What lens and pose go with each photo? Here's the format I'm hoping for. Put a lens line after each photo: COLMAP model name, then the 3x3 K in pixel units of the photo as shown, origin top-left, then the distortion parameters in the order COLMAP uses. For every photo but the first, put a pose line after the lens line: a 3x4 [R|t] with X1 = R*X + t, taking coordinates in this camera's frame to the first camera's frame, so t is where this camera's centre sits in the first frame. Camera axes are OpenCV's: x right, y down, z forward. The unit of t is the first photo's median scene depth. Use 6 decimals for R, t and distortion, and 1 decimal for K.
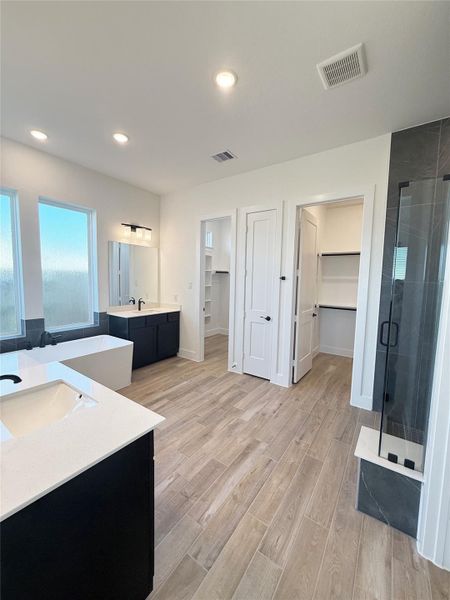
lens RADIAL K [[239.9, 0, 226.0], [0, 239.9, 299.0], [0, 0, 1]] dist [-0.000846, -0.000108]
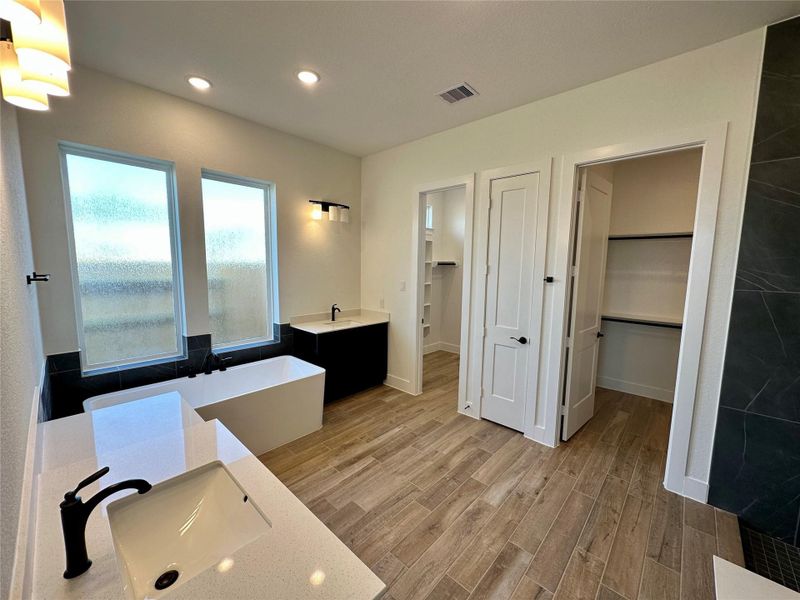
lens RADIAL K [[319.9, 0, 400.0], [0, 319.9, 300.0], [0, 0, 1]] dist [-0.000846, -0.000108]
pose [[0.990615, 0.008720, -0.136405, -0.038867], [-0.005334, 0.999669, 0.025166, -0.049563], [0.136580, -0.024202, 0.990333, 0.094061]]
